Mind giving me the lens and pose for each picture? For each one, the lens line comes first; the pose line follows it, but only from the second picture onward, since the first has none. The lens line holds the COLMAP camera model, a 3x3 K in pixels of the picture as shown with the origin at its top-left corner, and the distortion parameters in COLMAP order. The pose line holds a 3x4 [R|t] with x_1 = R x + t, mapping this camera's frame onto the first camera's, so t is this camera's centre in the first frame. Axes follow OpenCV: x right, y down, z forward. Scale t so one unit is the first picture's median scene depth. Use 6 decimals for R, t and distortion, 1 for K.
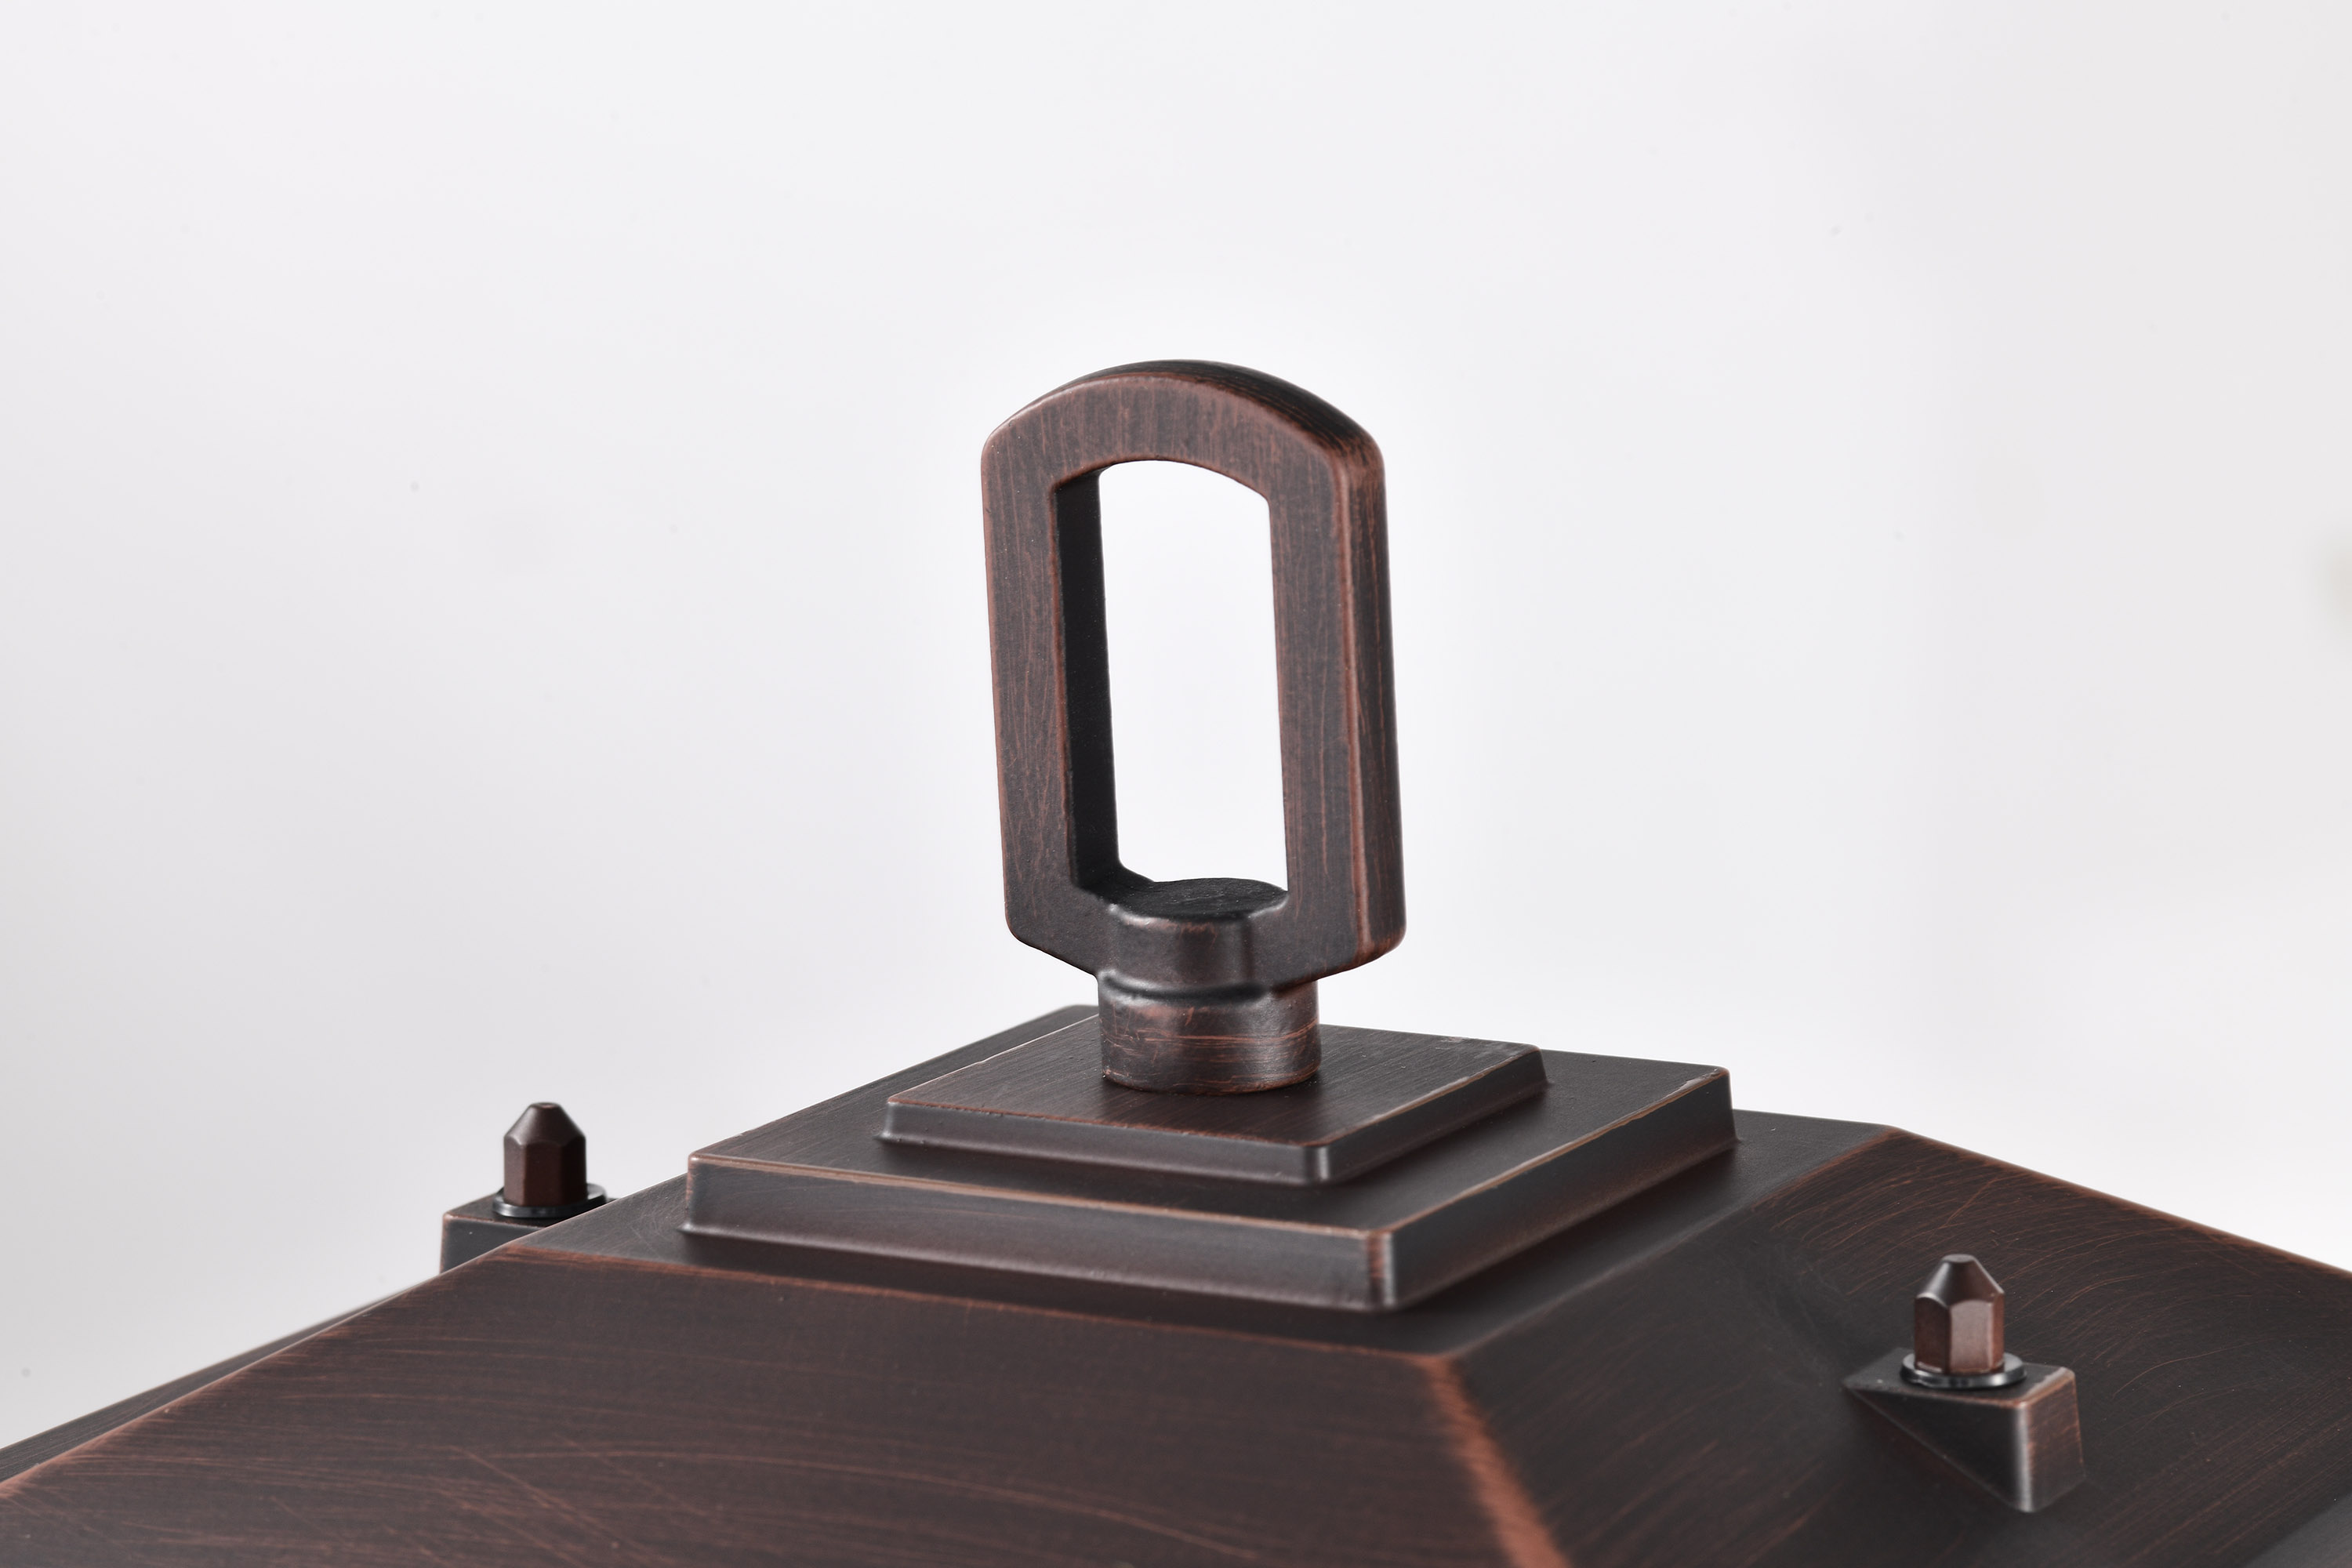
lens RADIAL K [[7999.3, 0, 1176.0], [0, 7999.3, 784.0], [0, 0, 1]] dist [-0.071467, 0.245171]
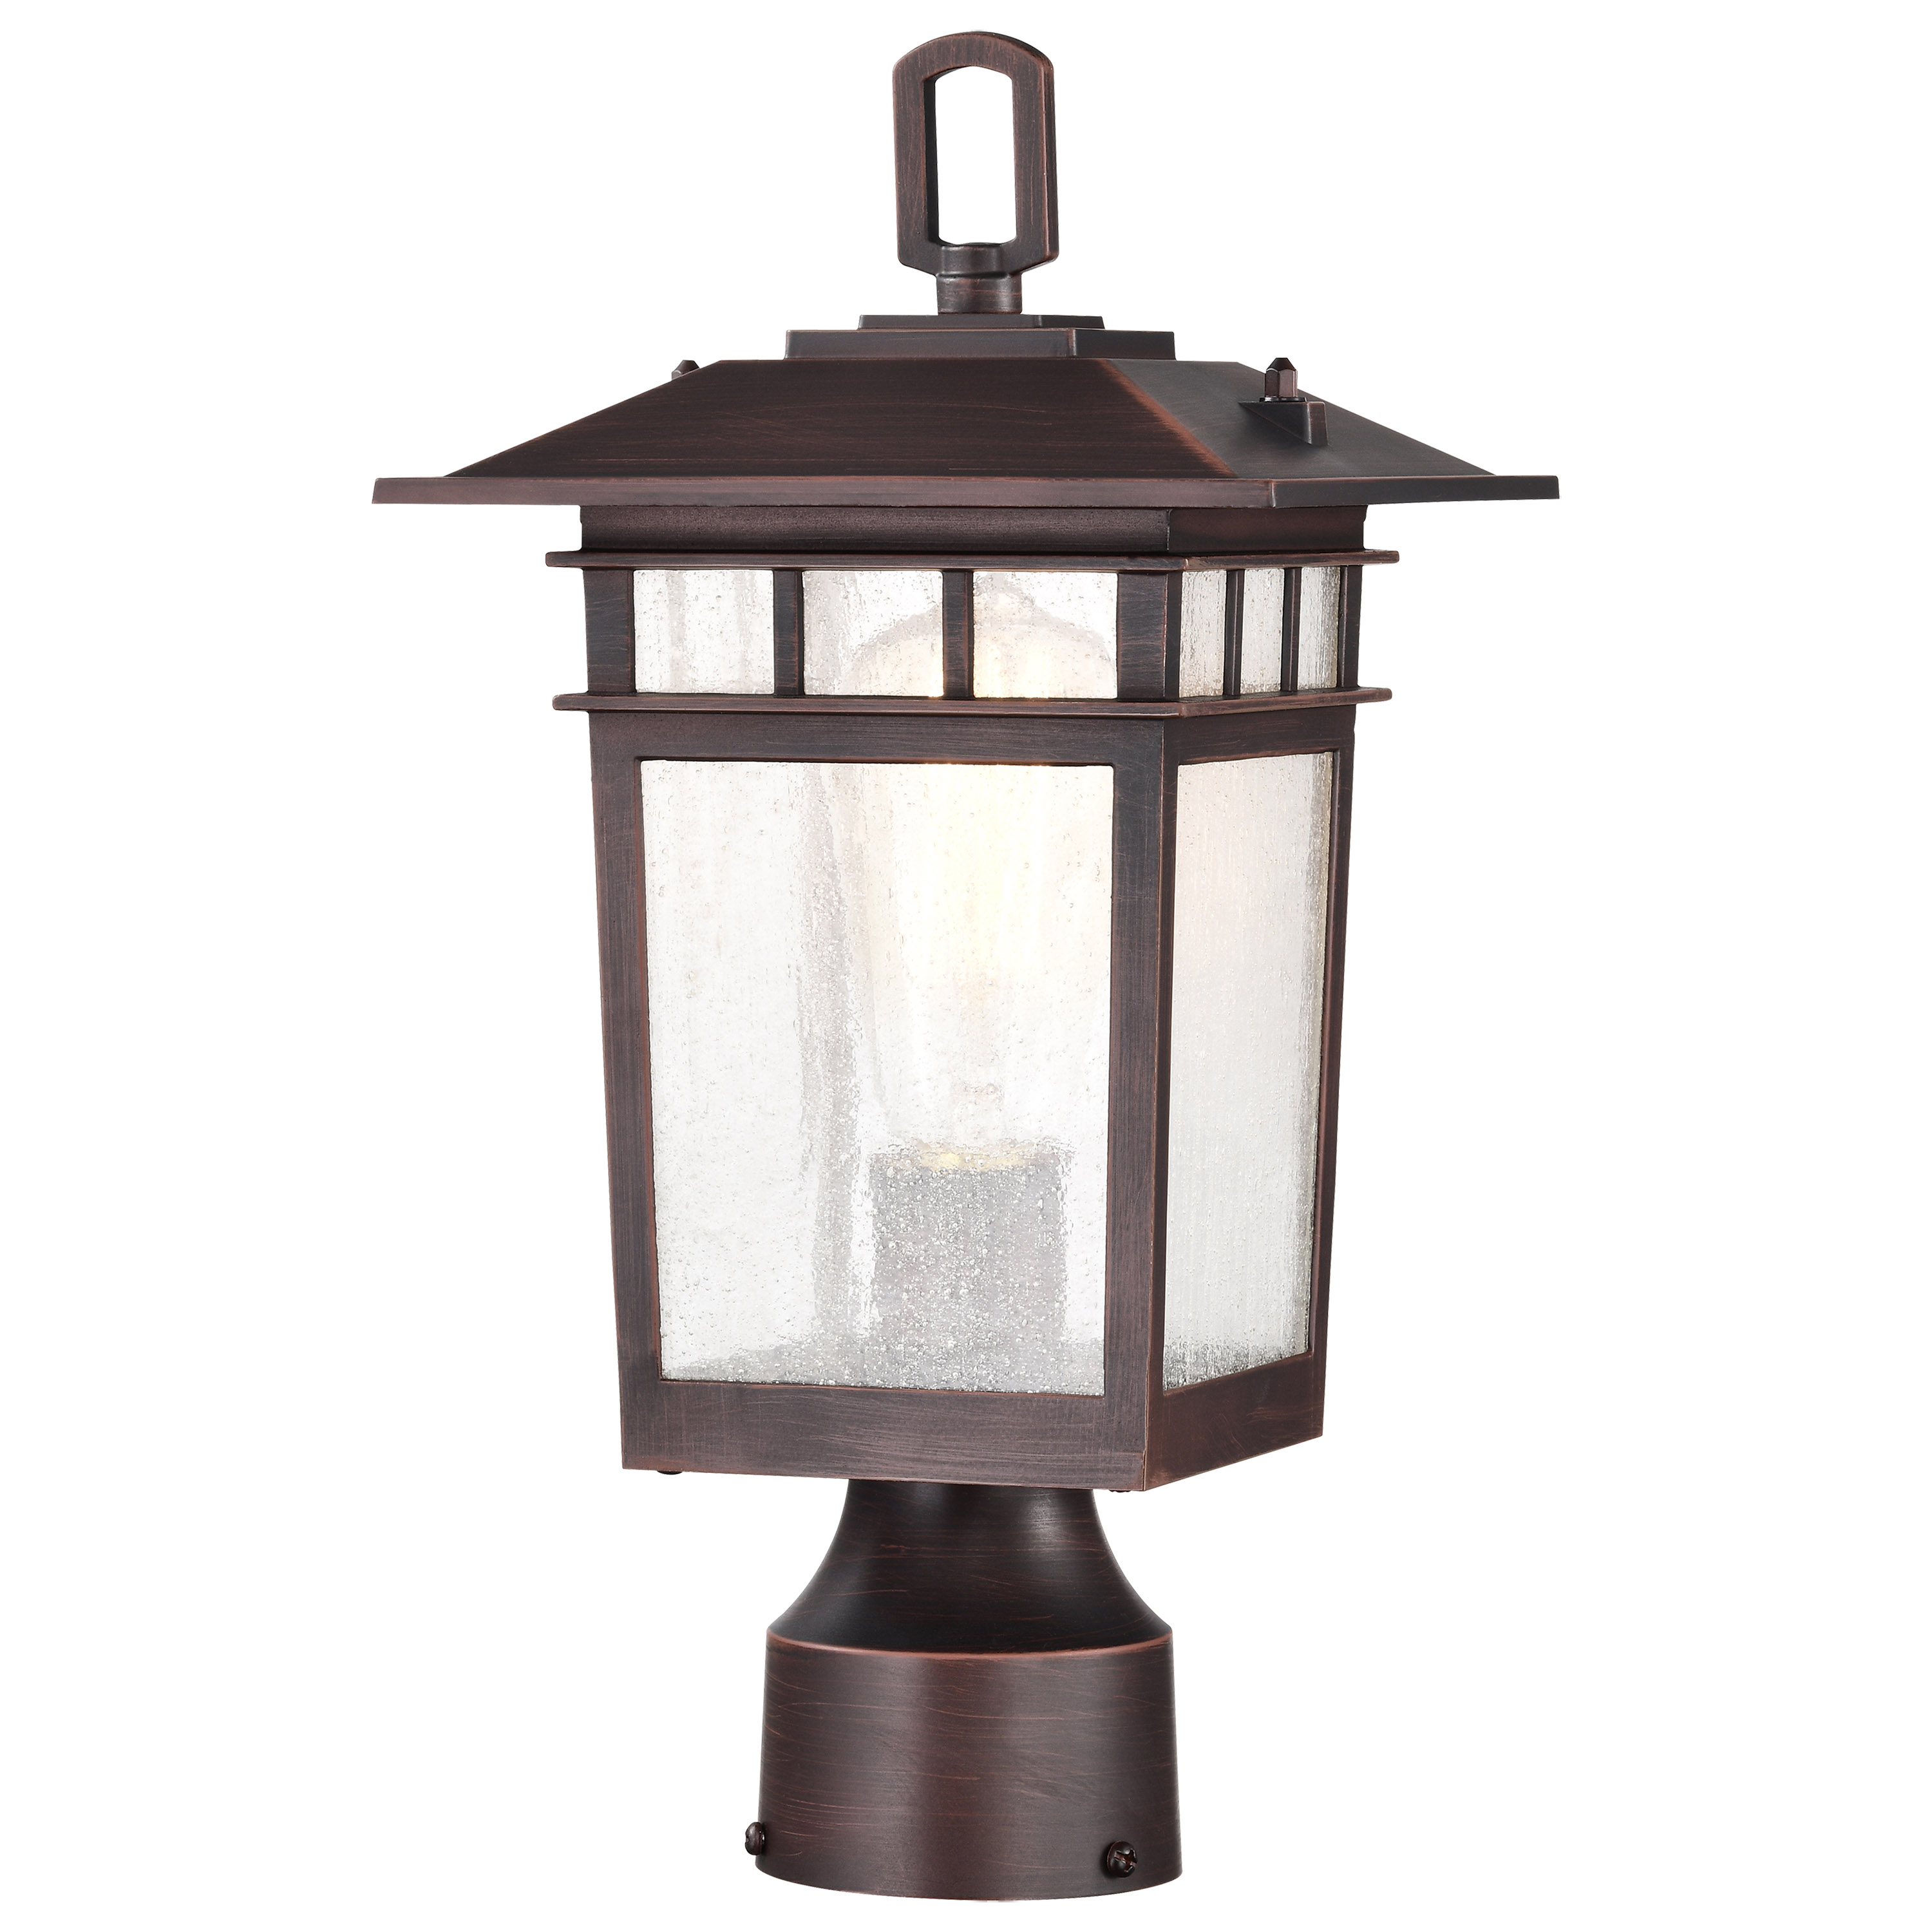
lens RADIAL K [[9622.1, 0, 966.0], [0, 9622.1, 966.0], [0, 0, 1]] dist [0.112713, 6.267651]
pose [[0.989009, 0.009217, 0.147570, -0.462161], [0.010518, 0.991141, -0.132396, 0.664046], [-0.147483, 0.132493, 0.980150, -2.030232]]
